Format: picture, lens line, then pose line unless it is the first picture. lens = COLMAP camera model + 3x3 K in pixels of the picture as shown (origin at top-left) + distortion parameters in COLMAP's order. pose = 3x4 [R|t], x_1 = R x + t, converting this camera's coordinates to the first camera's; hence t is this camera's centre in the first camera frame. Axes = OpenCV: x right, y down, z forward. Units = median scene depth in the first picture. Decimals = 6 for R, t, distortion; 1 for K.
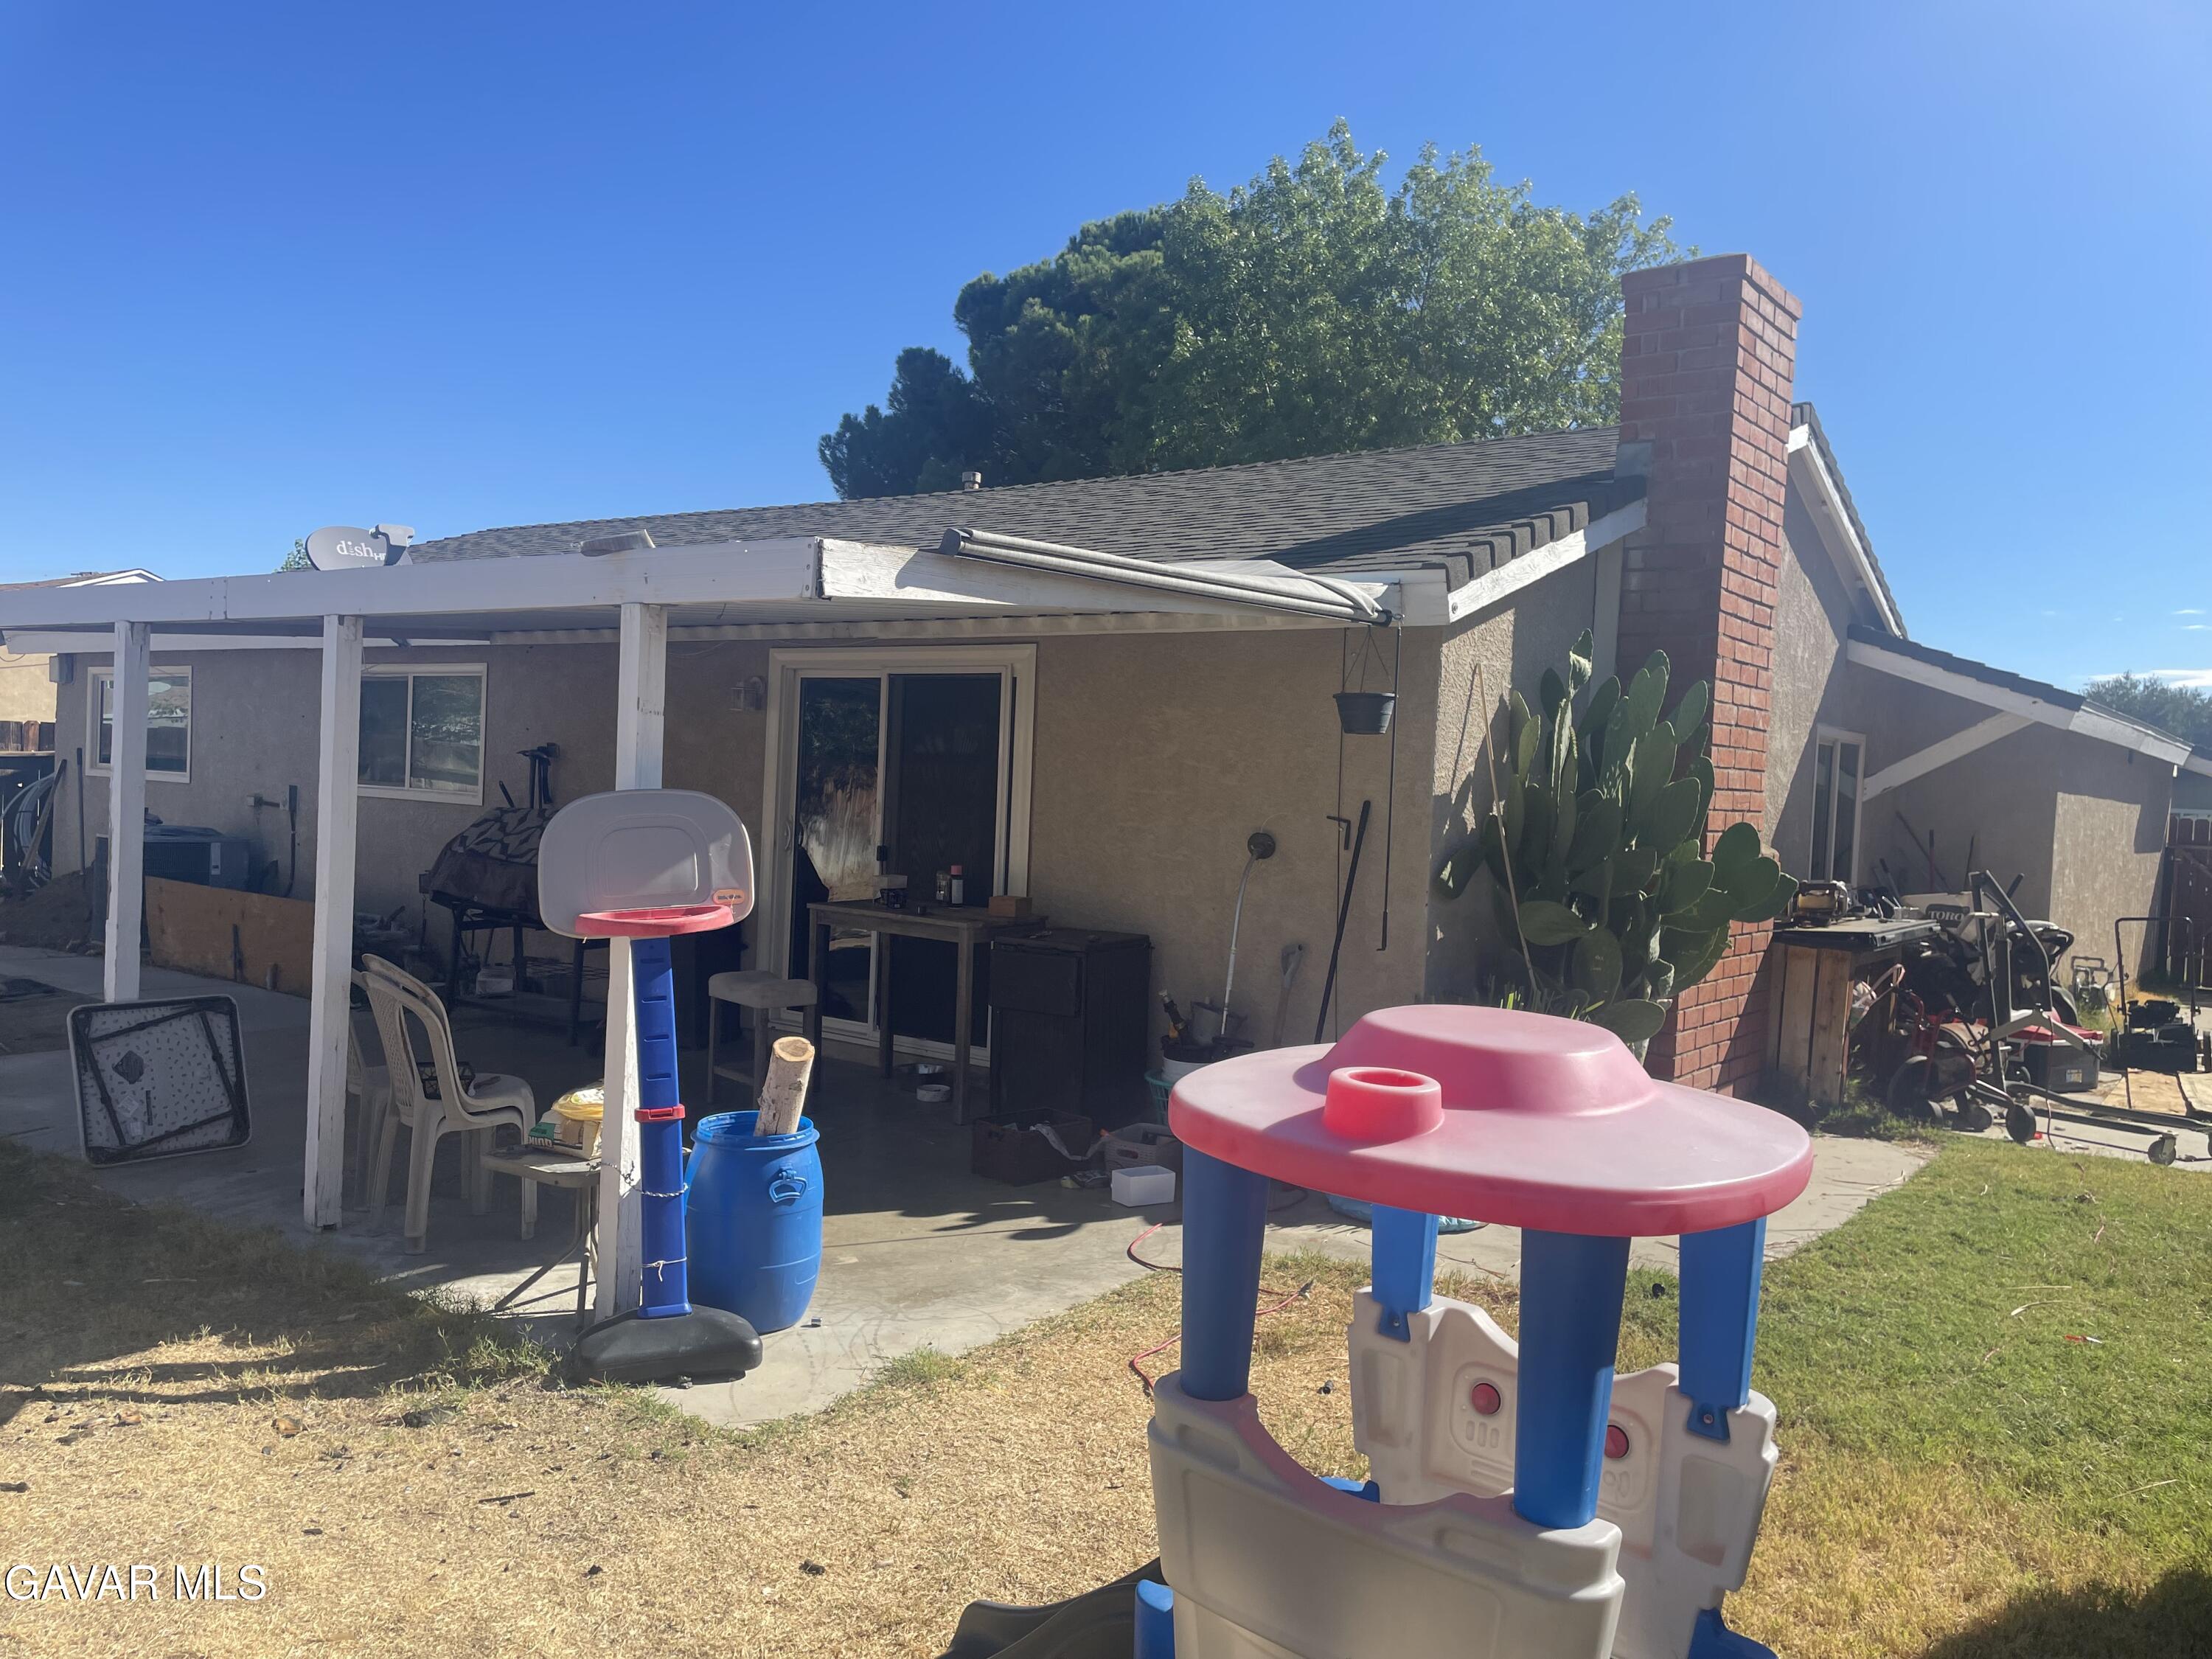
lens RADIAL K [[1667.7, 0, 1082.4], [0, 1667.7, 828.2], [0, 0, 1]] dist [0.108489, -0.133588]
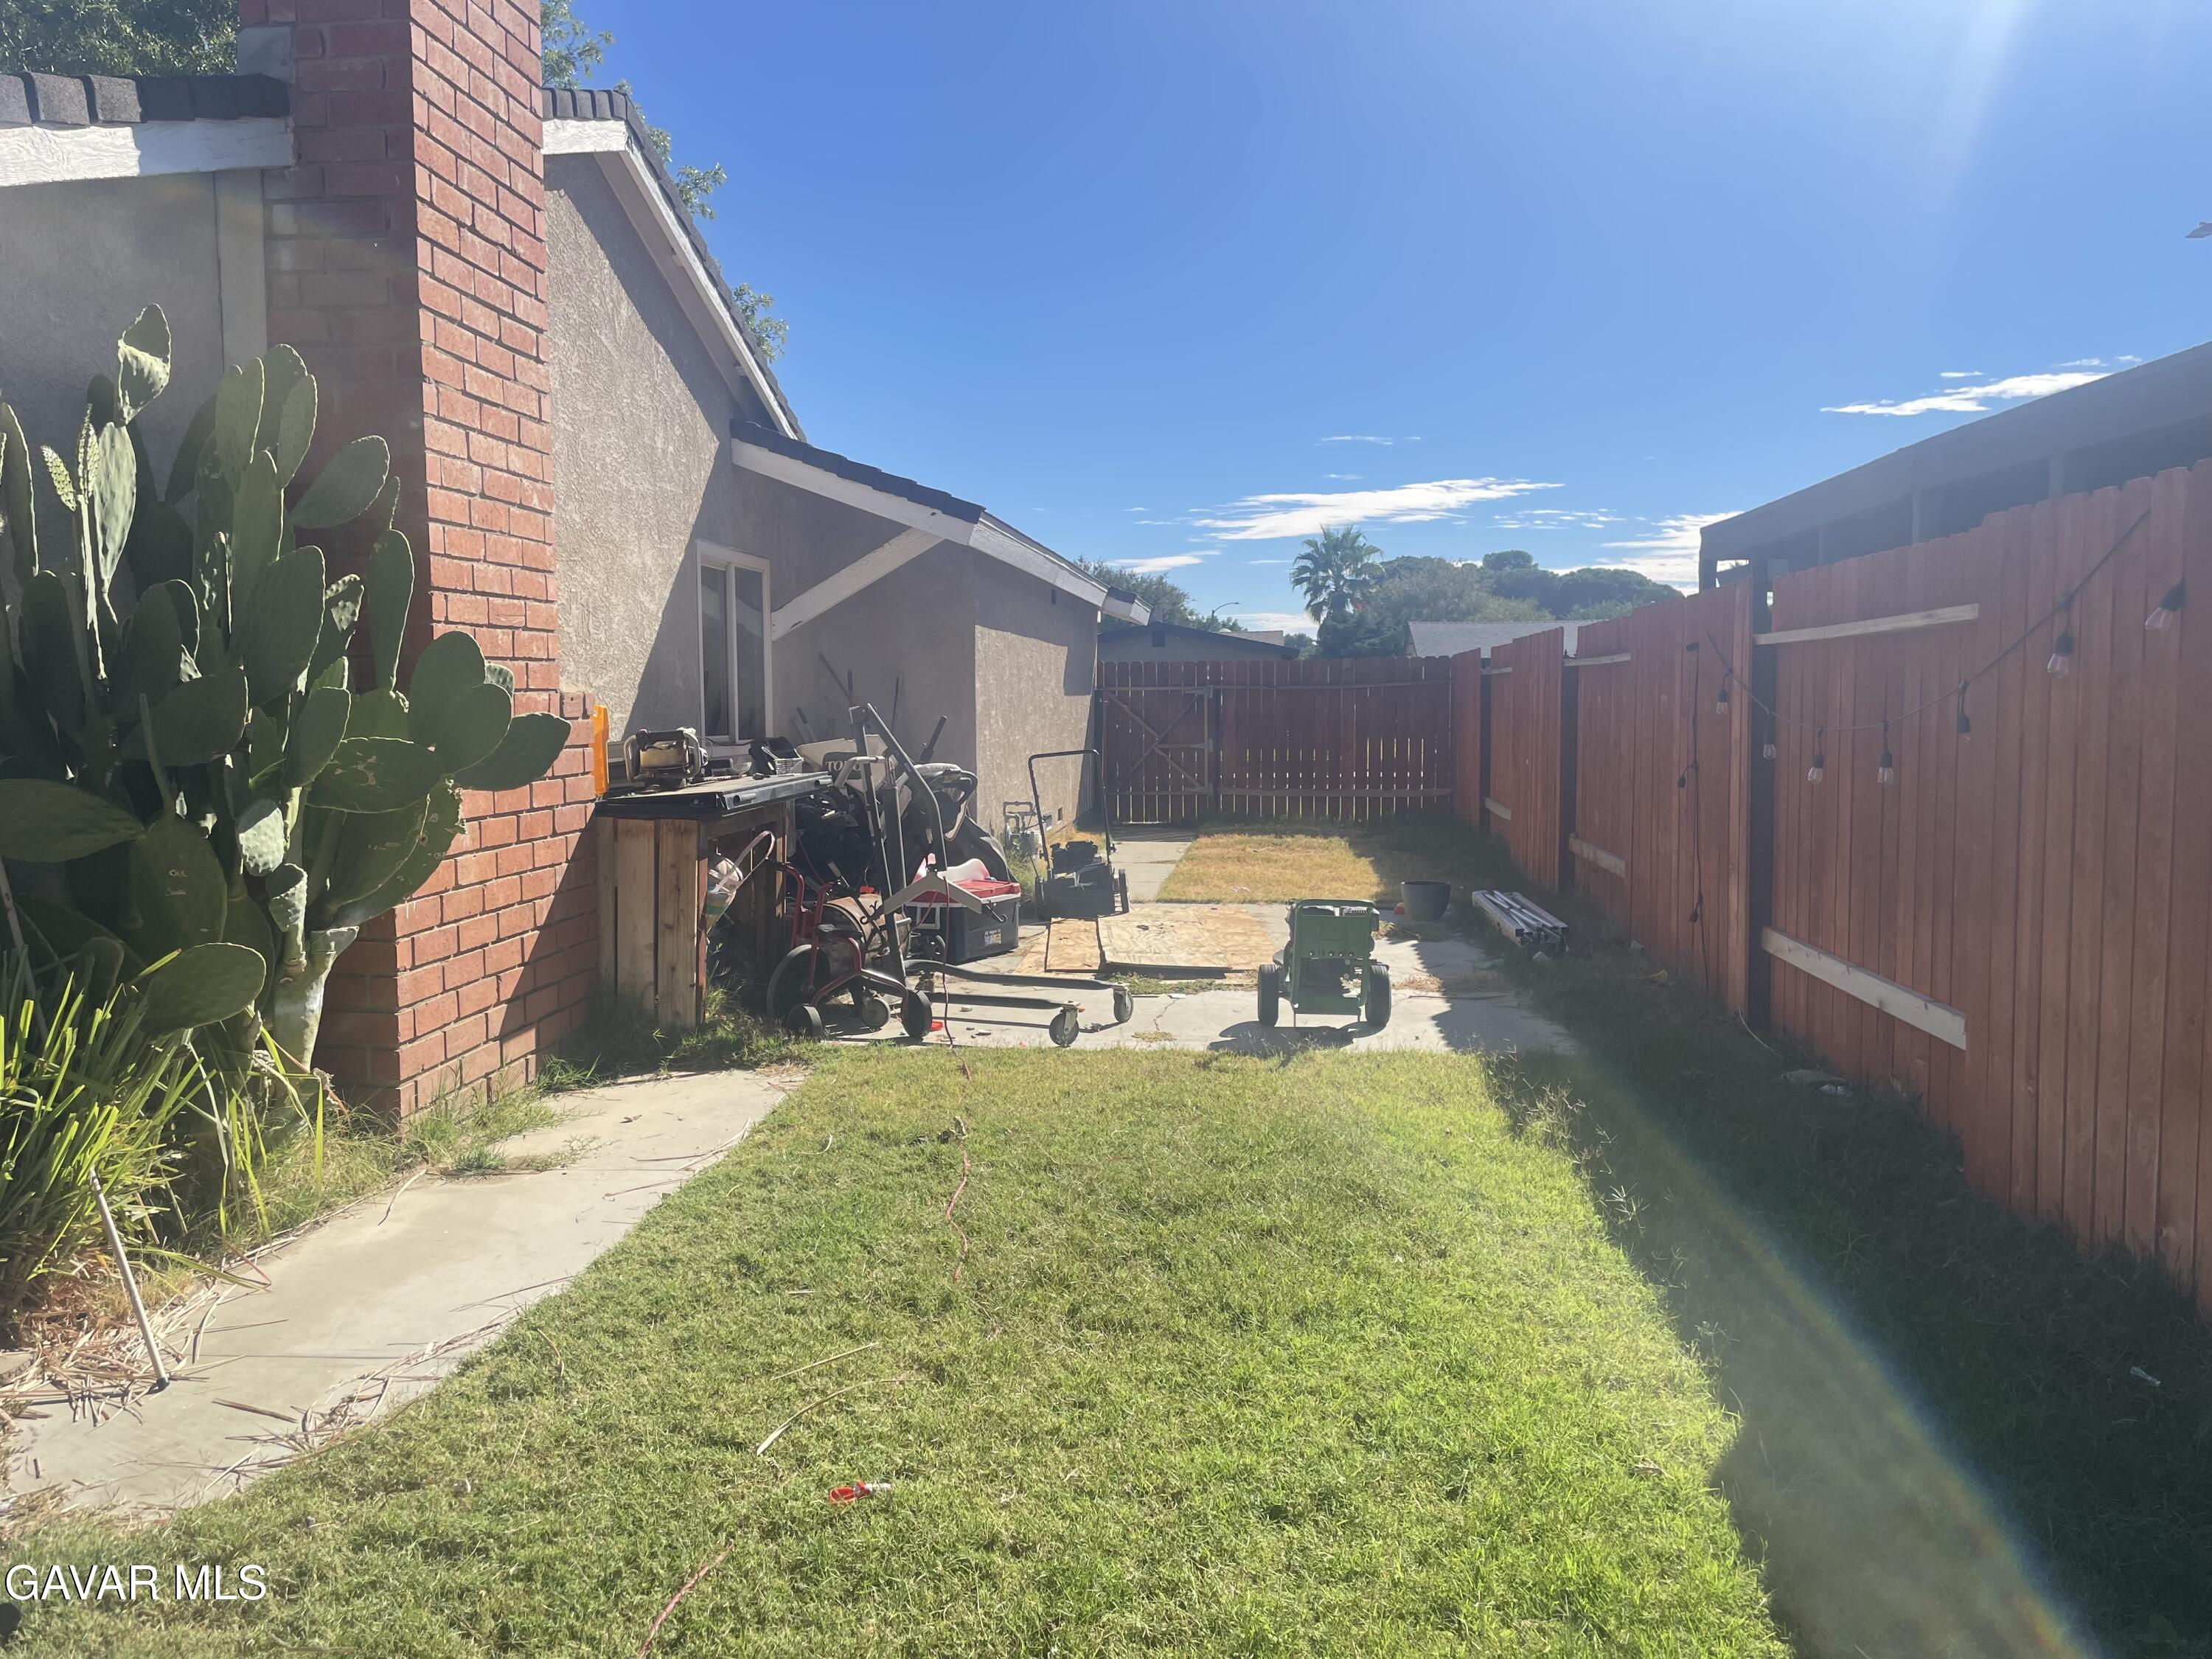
lens RADIAL K [[1667.7, 0, 1082.4], [0, 1667.7, 828.2], [0, 0, 1]] dist [0.108489, -0.133588]
pose [[0.854387, -0.092697, 0.511302, 0.110764], [0.060055, 0.994981, 0.080034, 0.013844], [-0.516155, -0.037674, 0.855666, 0.143679]]
